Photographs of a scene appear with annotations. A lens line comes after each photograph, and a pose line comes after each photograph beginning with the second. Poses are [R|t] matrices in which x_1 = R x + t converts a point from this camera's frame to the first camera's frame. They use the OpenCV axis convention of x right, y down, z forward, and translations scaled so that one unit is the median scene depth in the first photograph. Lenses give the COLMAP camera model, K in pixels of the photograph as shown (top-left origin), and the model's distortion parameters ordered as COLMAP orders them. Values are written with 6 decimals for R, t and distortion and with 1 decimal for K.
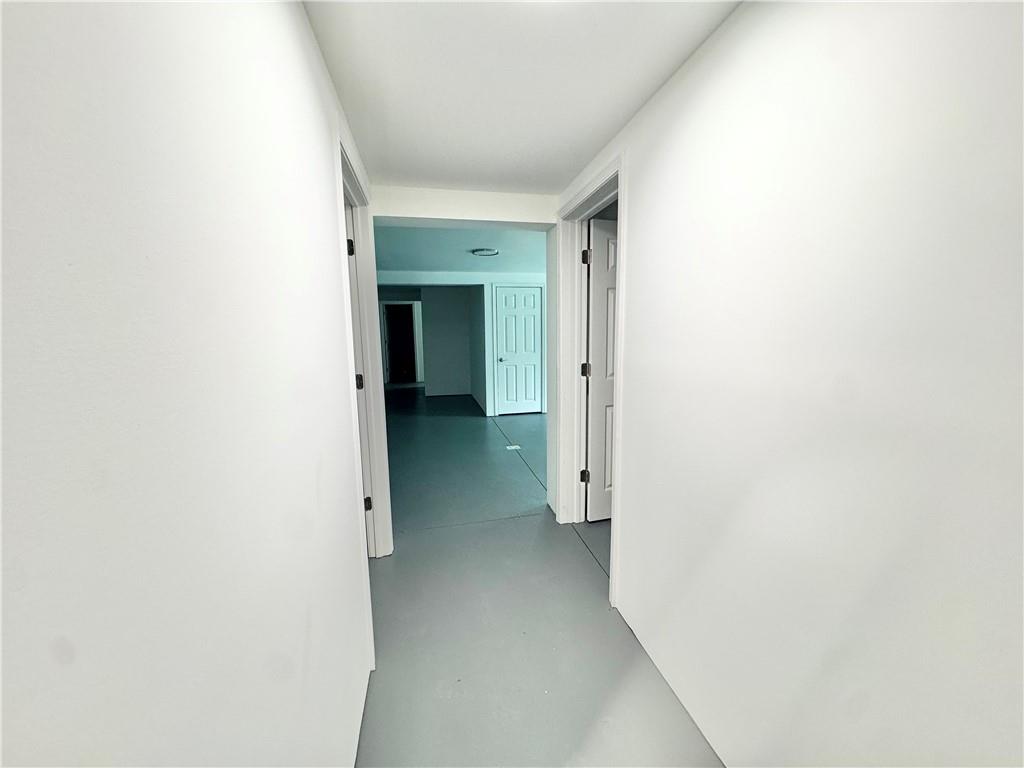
lens RADIAL K [[409.8, 0, 512.0], [0, 409.8, 384.0], [0, 0, 1]] dist [0.000100, 0.000011]
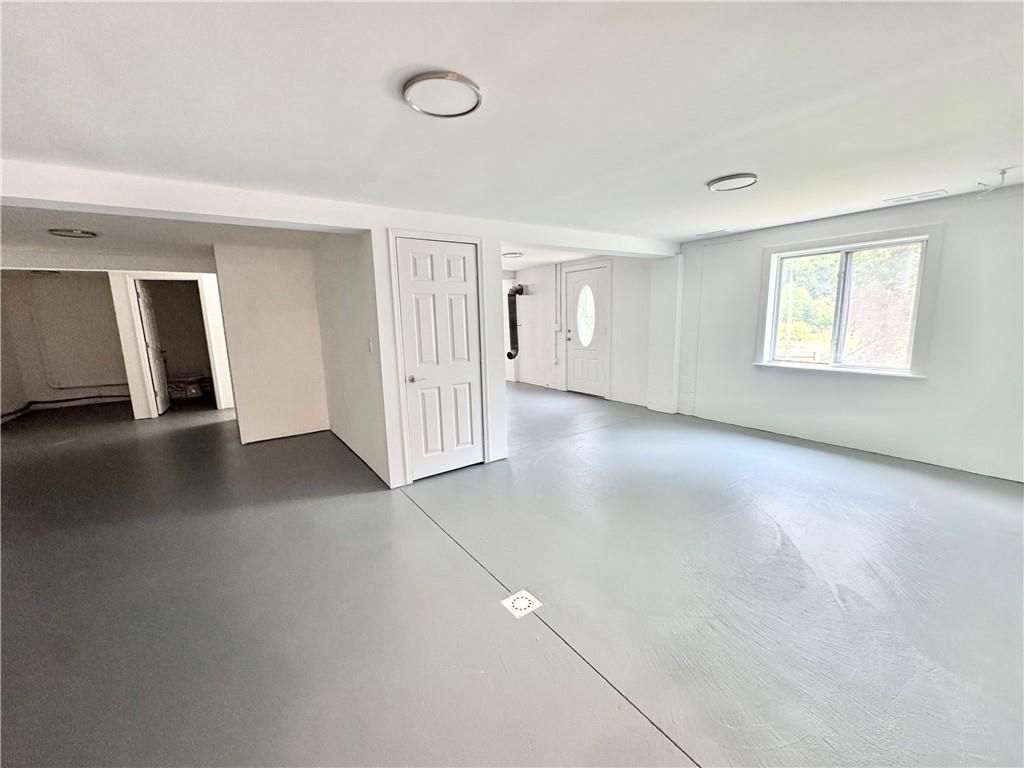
lens RADIAL K [[409.8, 0, 512.0], [0, 409.8, 384.0], [0, 0, 1]] dist [0.000100, 0.000011]
pose [[0.918718, -0.076407, 0.387452, -0.111136], [0.066950, 0.997037, 0.037868, -0.063269], [-0.389197, -0.008850, 0.921112, 0.457644]]
